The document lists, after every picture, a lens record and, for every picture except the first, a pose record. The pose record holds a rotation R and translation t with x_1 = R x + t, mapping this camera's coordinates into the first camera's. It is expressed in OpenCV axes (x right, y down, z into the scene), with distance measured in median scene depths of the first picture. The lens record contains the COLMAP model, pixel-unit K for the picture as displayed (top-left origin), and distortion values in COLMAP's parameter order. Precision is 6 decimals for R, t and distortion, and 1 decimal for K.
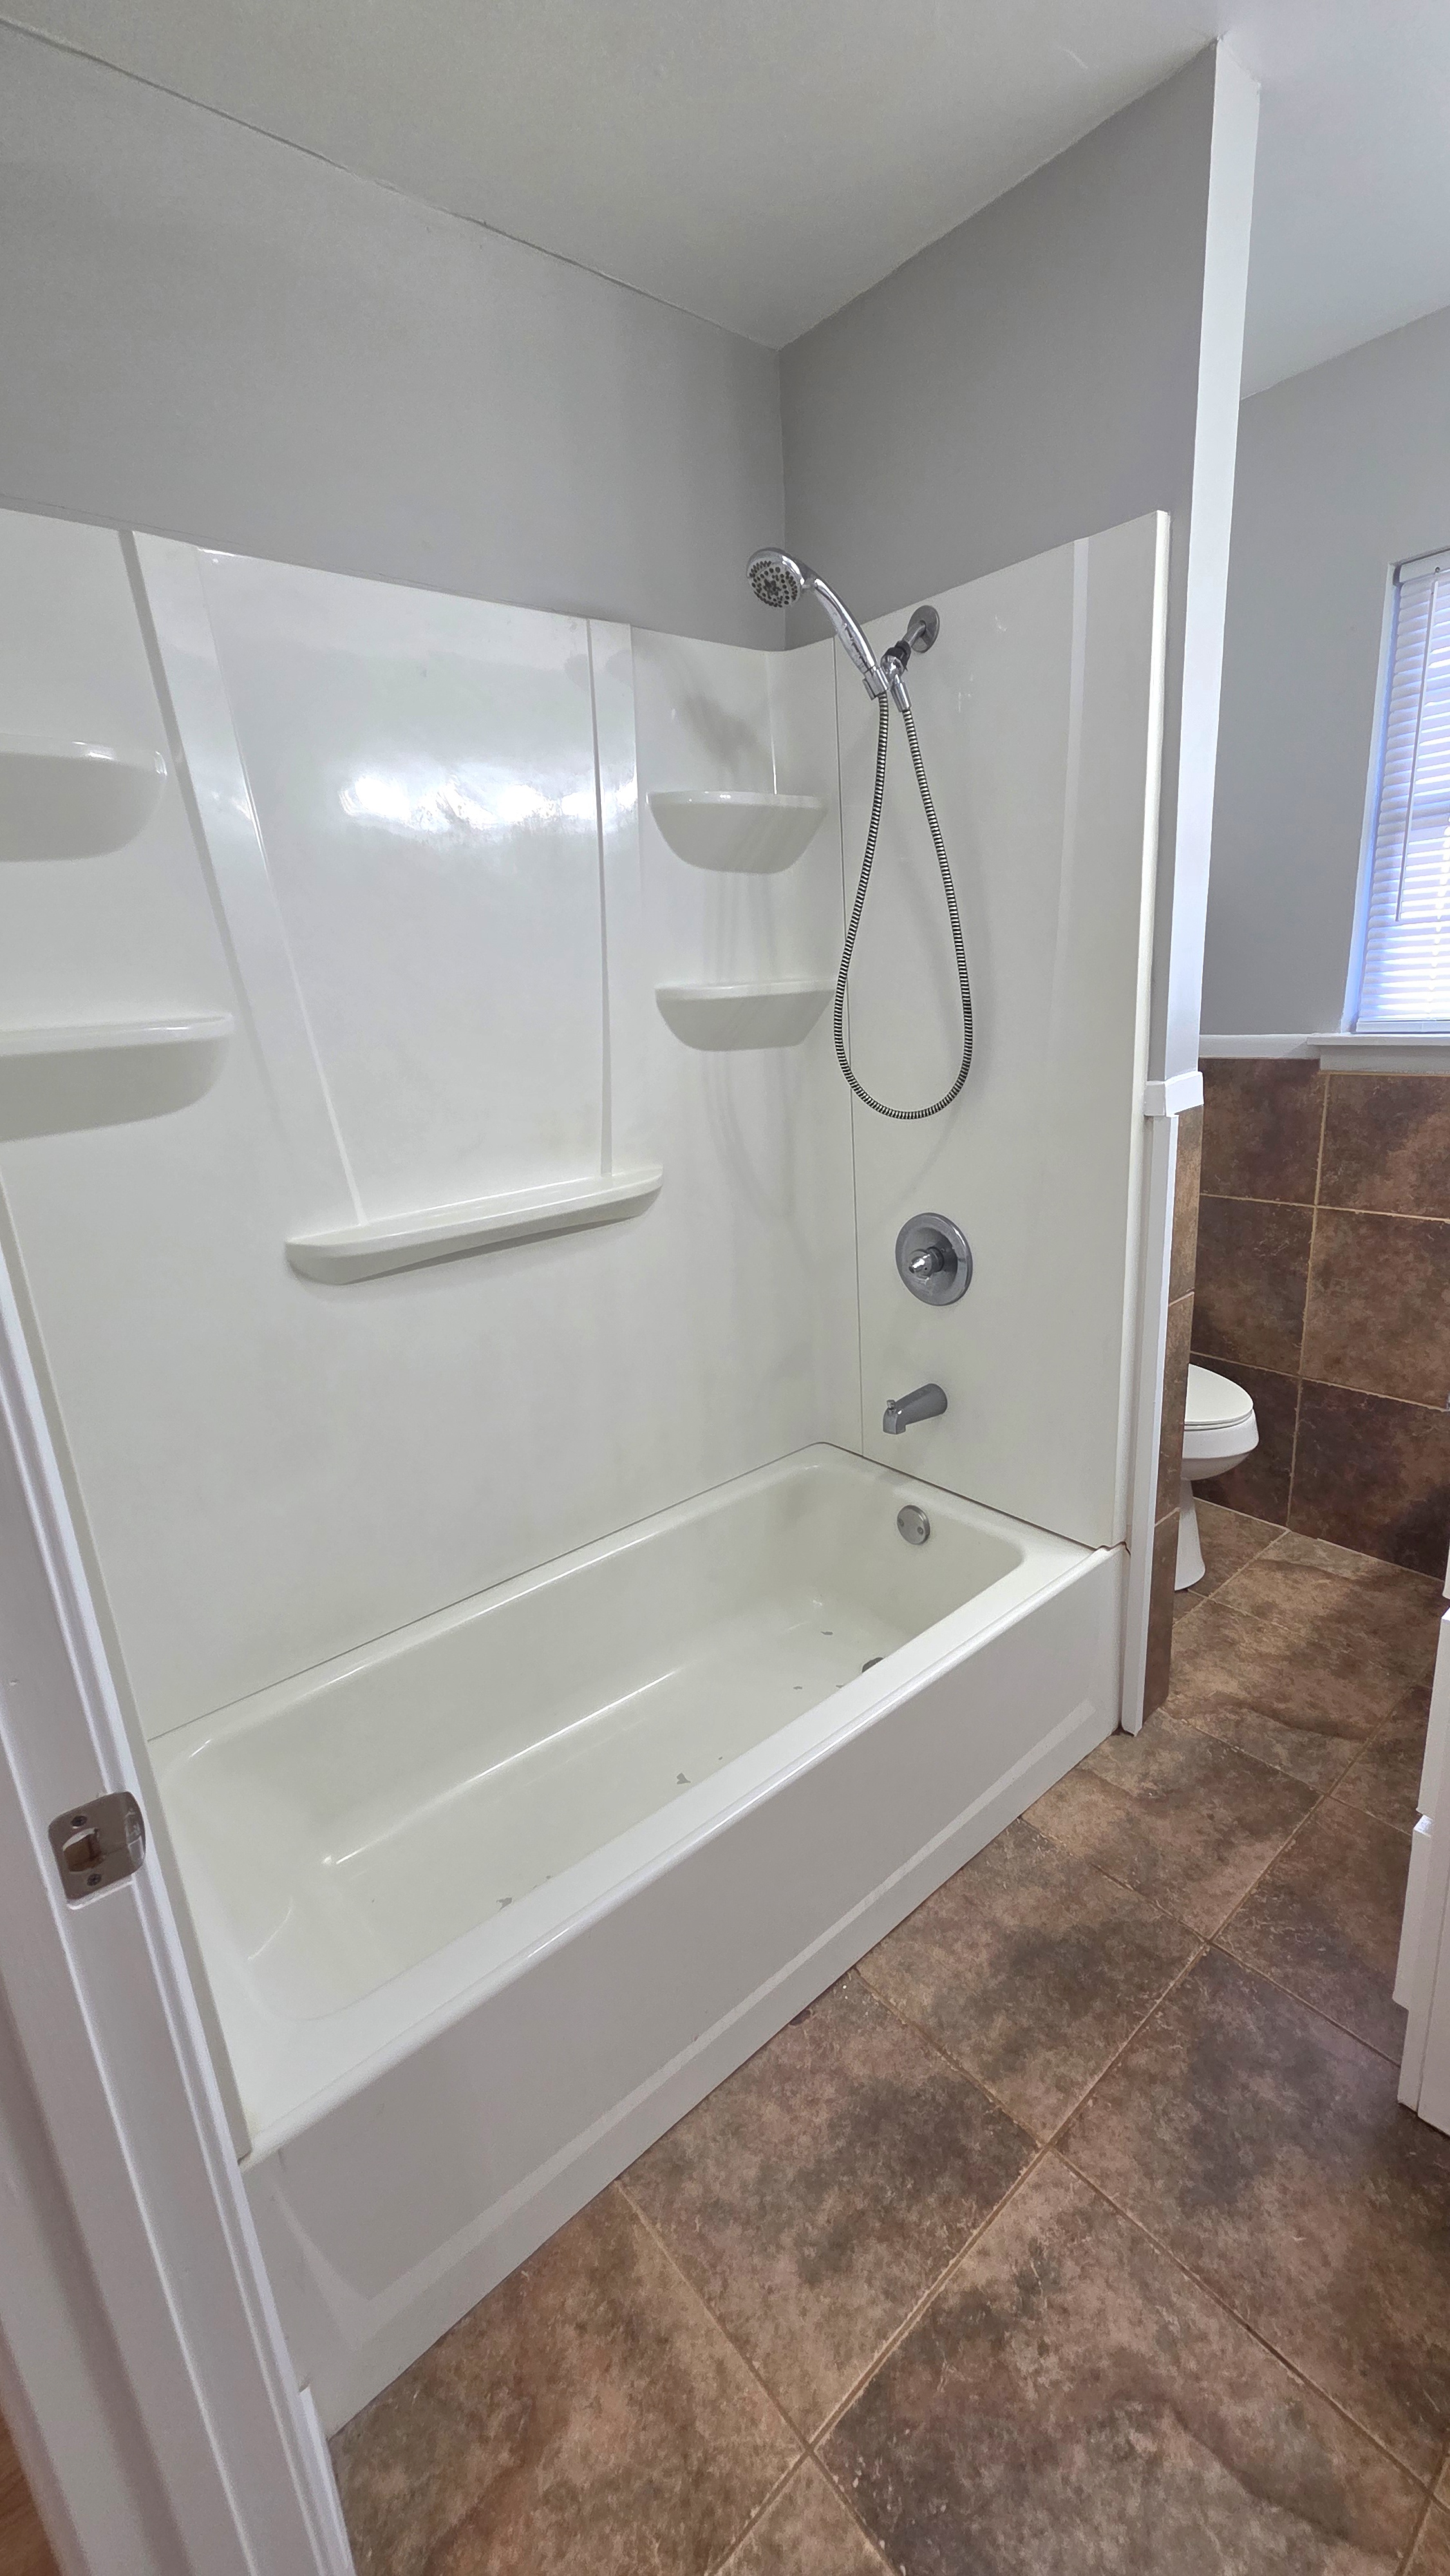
lens RADIAL K [[1054.9, 0, 735.7], [0, 1054.9, 1288.3], [0, 0, 1]] dist [0.001121, -0.000538]
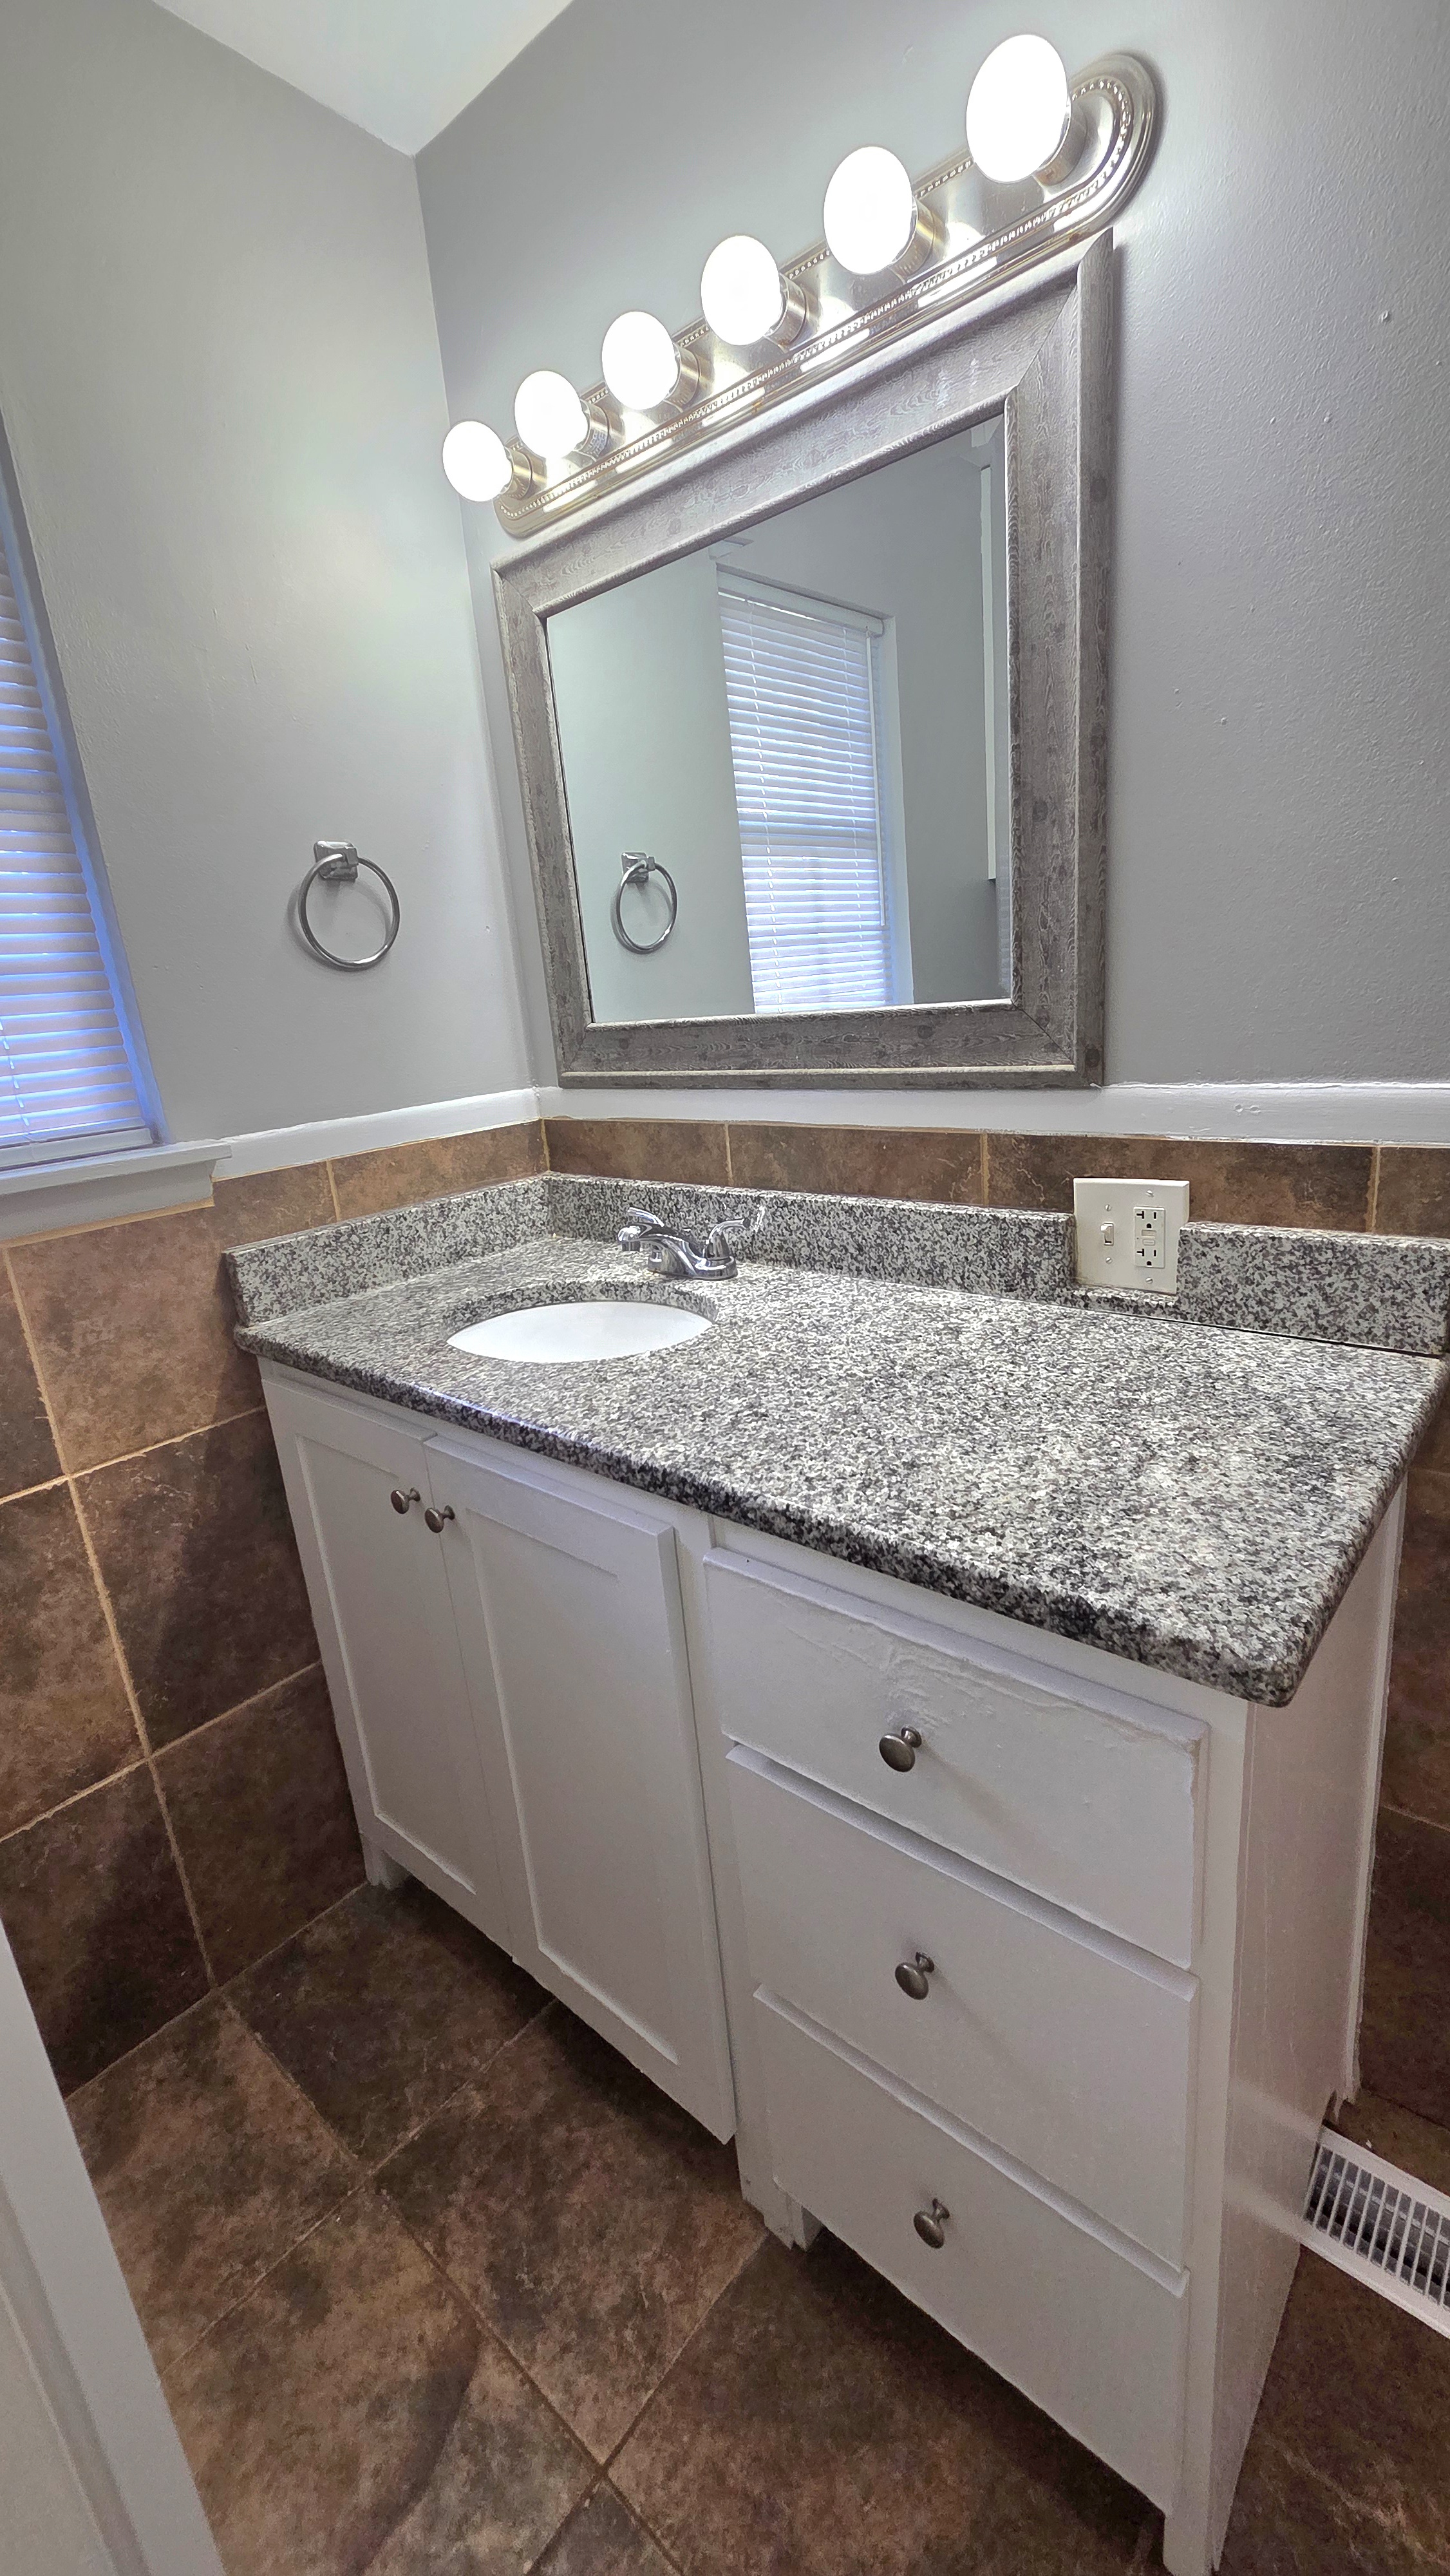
lens RADIAL K [[1054.9, 0, 730.4], [0, 1054.9, 1282.6], [0, 0, 1]] dist [0.001121, -0.000538]
pose [[-0.149870, -0.197009, 0.968879, 0.130347], [0.363111, 0.900499, 0.239273, -0.185074], [-0.919614, 0.387671, -0.063421, 0.703640]]
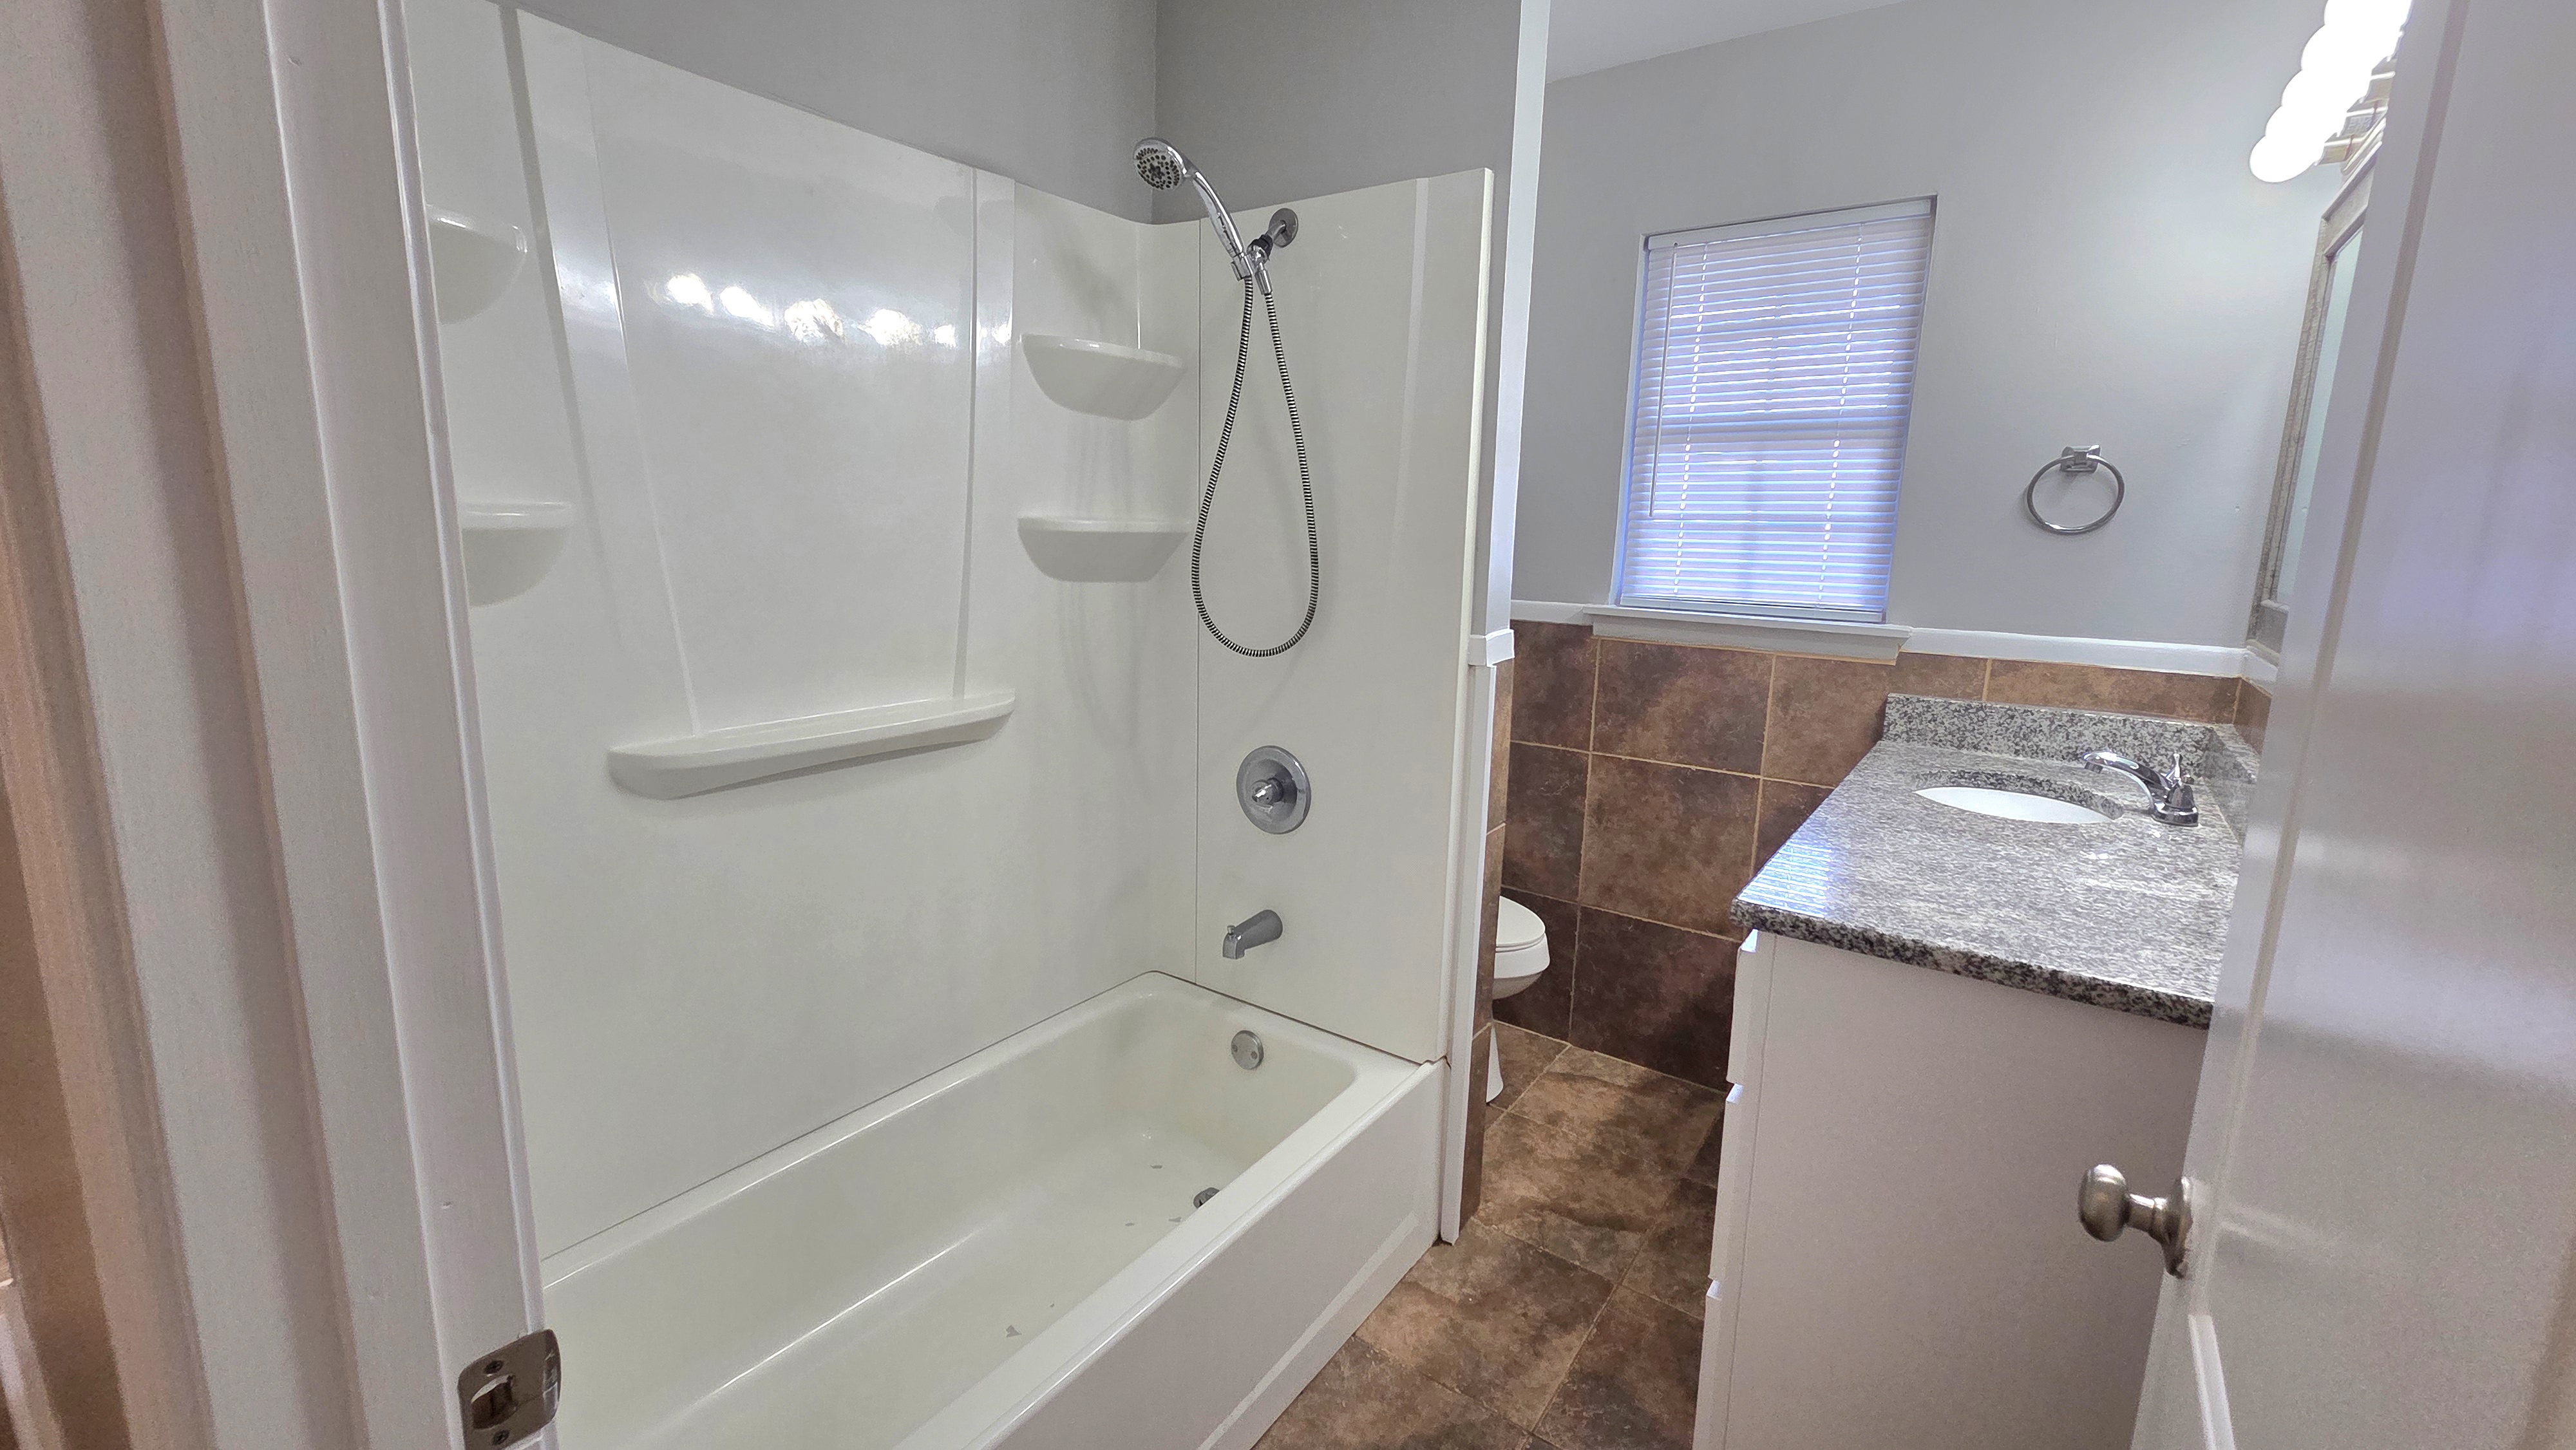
lens RADIAL K [[1054.9, 0, 1290.0], [0, 1054.9, 716.3], [0, 0, 1]] dist [0.001121, -0.000538]
pose [[0.967246, 0.040443, 0.250598, -0.069043], [-0.013991, 0.994219, -0.106455, 0.012758], [-0.253454, 0.099462, 0.962220, -0.029919]]
